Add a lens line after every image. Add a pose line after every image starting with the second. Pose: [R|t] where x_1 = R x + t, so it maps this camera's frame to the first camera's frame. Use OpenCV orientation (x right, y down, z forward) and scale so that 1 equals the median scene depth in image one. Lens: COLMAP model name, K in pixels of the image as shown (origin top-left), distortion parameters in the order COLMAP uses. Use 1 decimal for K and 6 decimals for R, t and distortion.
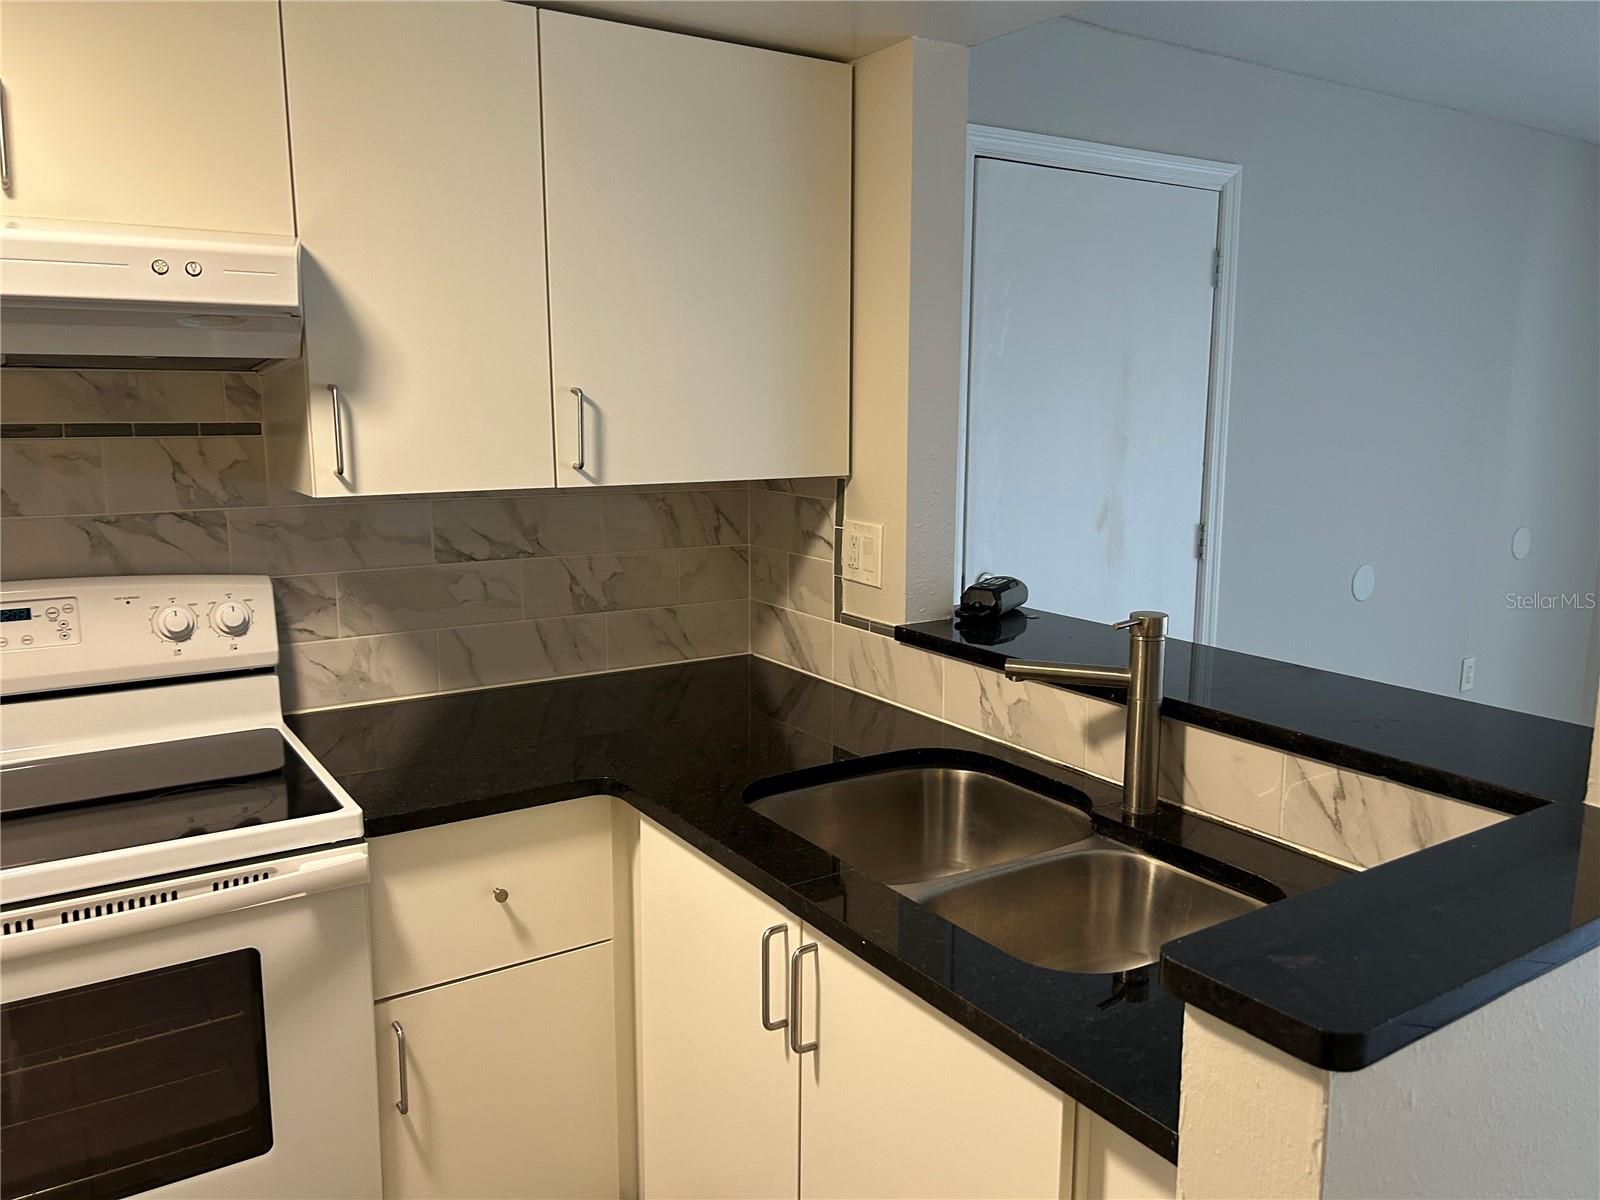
lens RADIAL K [[1201.5, 0, 808.6], [0, 1201.5, 595.0], [0, 0, 1]] dist [0.055466, -0.044712]
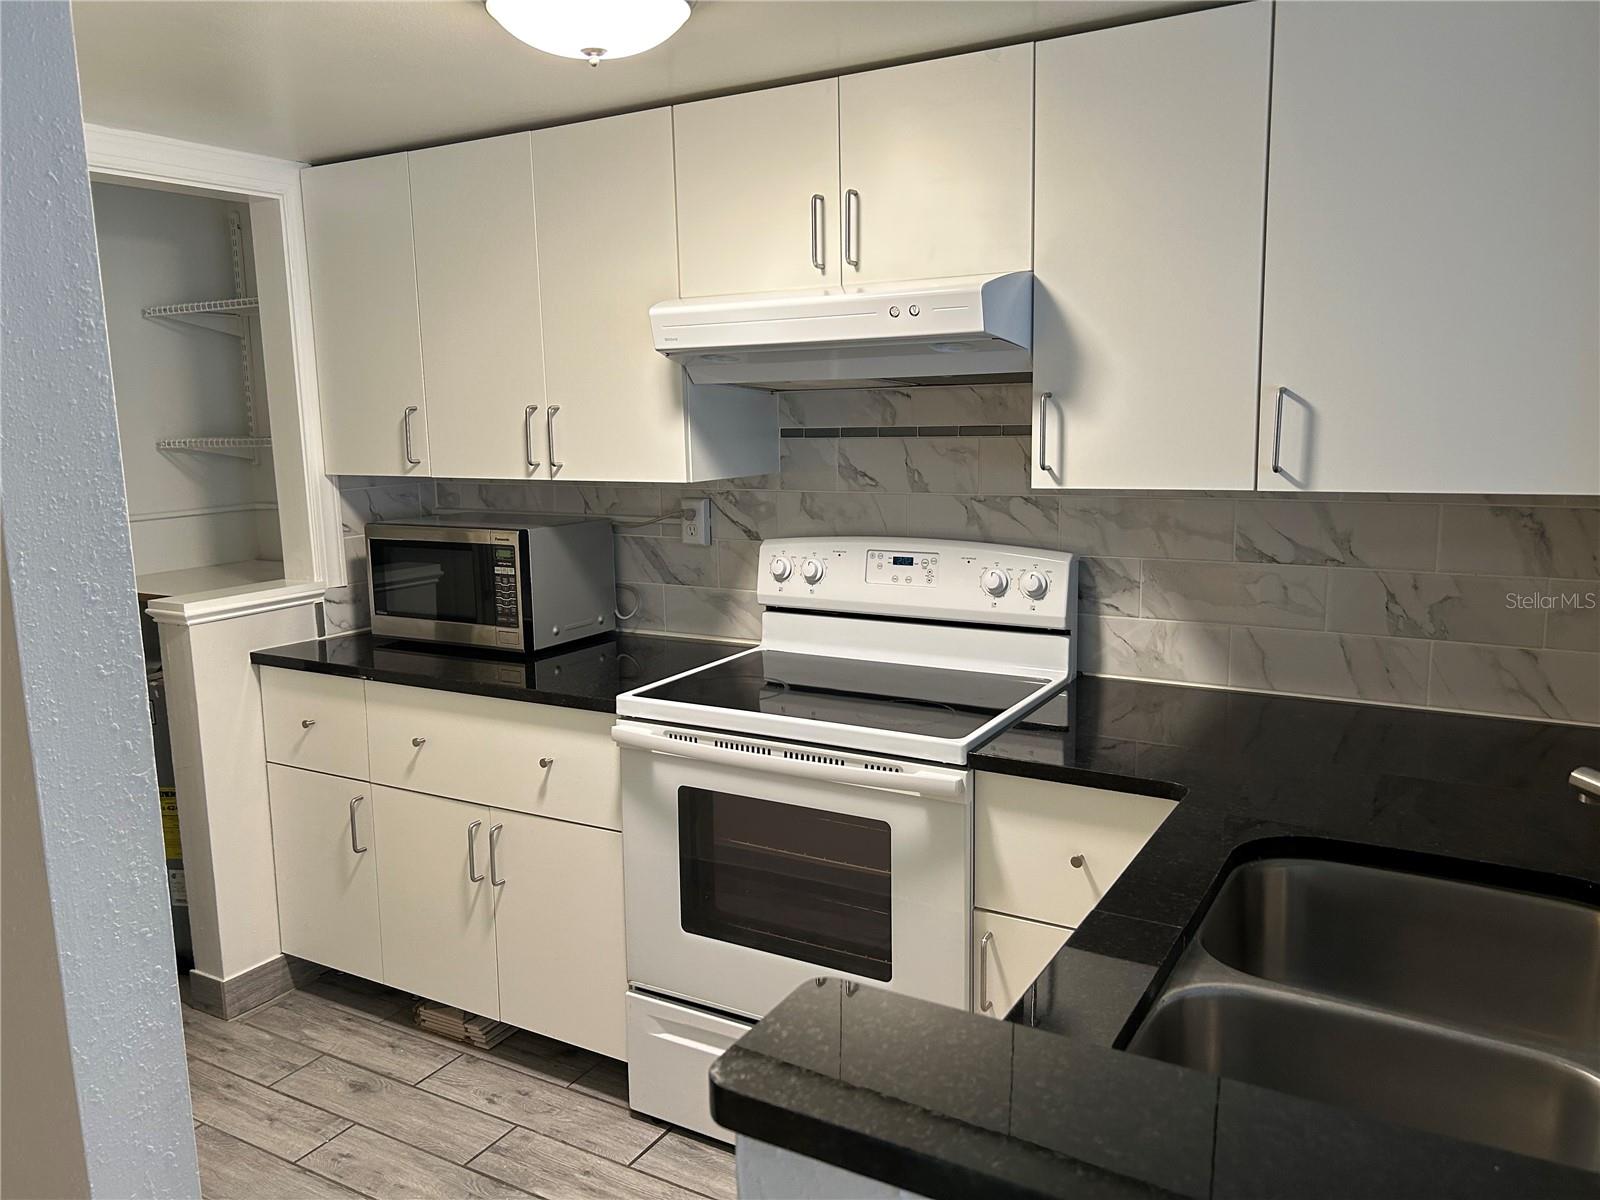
lens RADIAL K [[1201.5, 0, 804.3], [0, 1201.5, 606.0], [0, 0, 1]] dist [0.055466, -0.044712]
pose [[0.429163, 0.135065, -0.893071, 0.507992], [-0.125501, 0.988082, 0.089125, -0.038126], [0.894465, 0.073833, 0.440999, 0.252989]]
